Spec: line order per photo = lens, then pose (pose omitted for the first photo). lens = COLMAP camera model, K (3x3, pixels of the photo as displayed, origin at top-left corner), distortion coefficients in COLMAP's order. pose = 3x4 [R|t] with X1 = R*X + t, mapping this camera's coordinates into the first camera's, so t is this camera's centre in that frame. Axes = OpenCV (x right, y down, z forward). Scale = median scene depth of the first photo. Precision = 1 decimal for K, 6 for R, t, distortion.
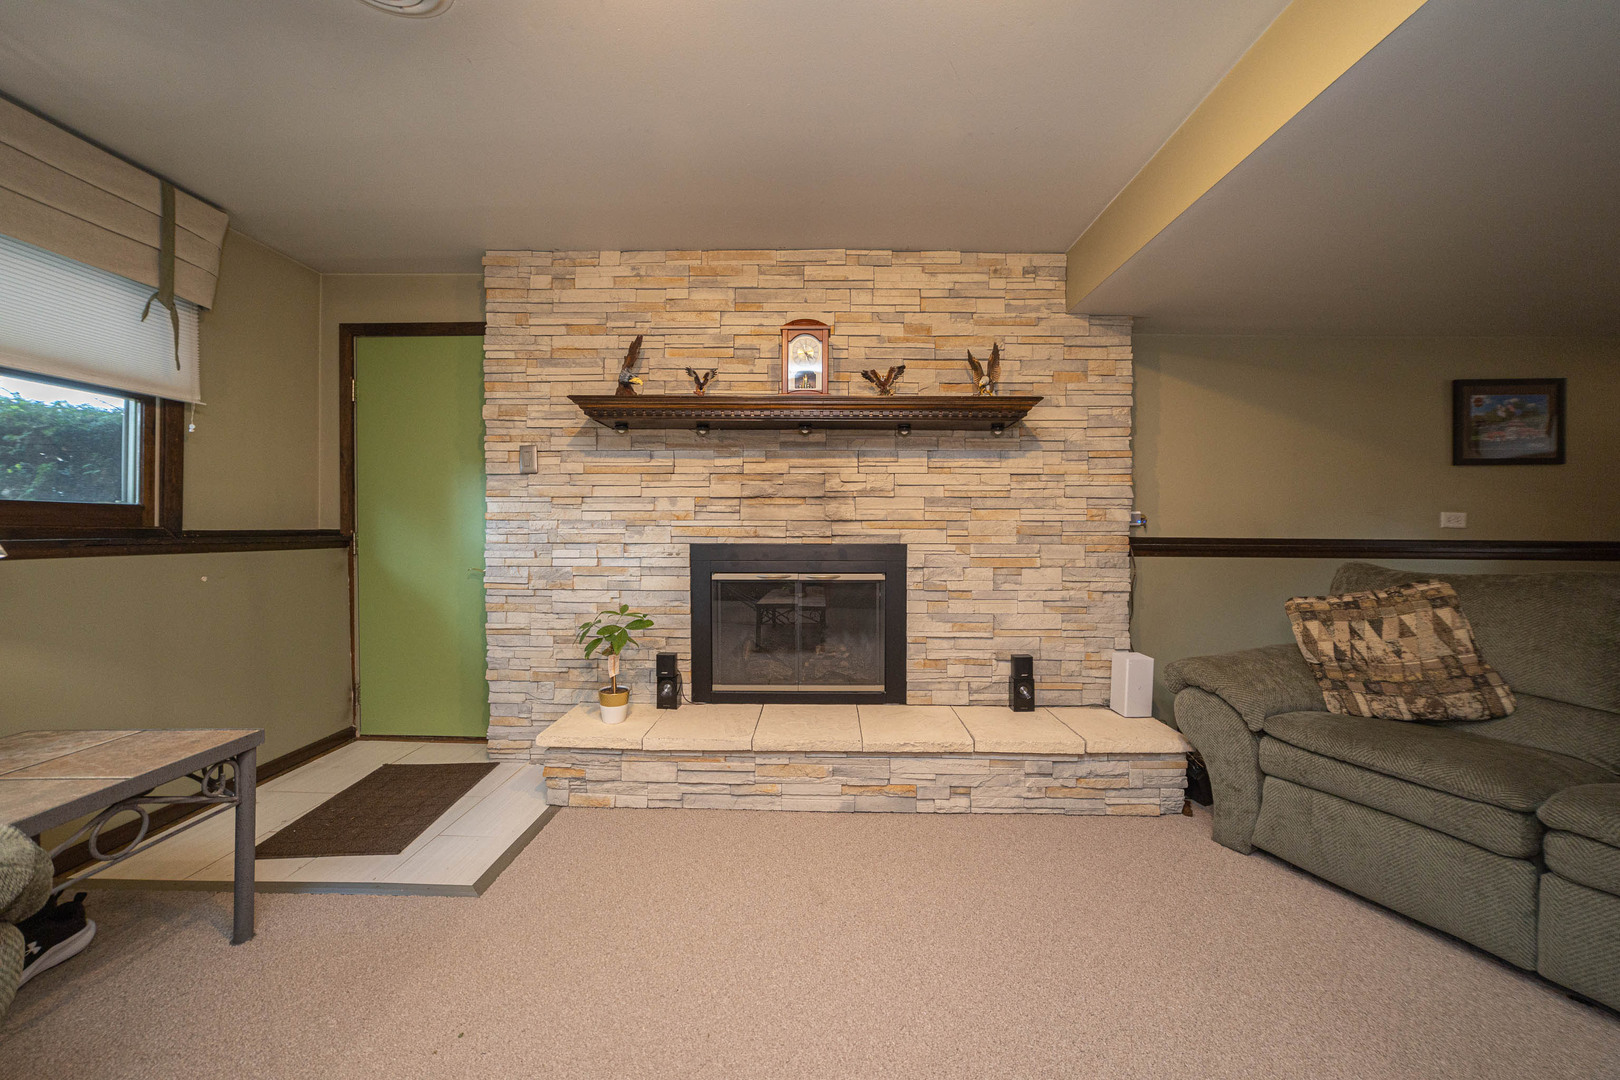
lens RADIAL K [[609.3, 0, 810.0], [0, 609.3, 535.0], [0, 0, 1]] dist [-0.029626, 0.012166]
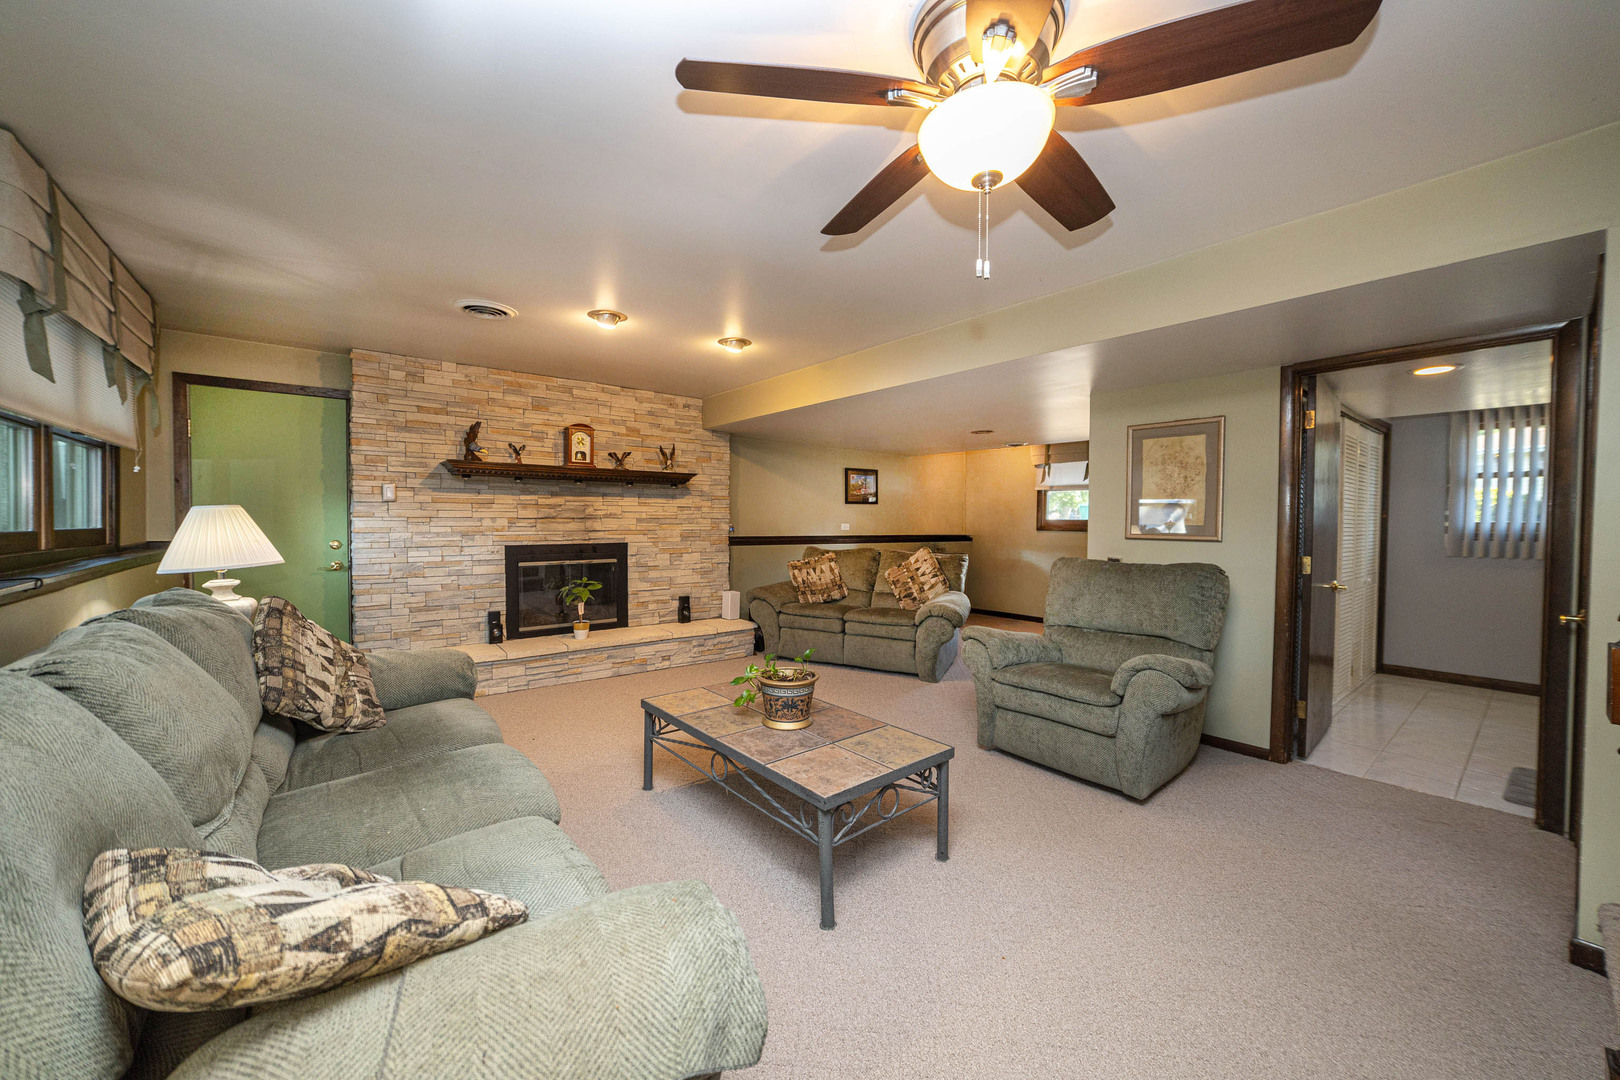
lens RADIAL K [[609.3, 0, 810.0], [0, 609.3, 535.0], [0, 0, 1]] dist [-0.029626, 0.012166]
pose [[0.769008, -0.015334, 0.639055, -0.621343], [0.002604, 0.999779, 0.020857, -0.047721], [-0.639233, -0.014375, 0.768878, -0.830093]]
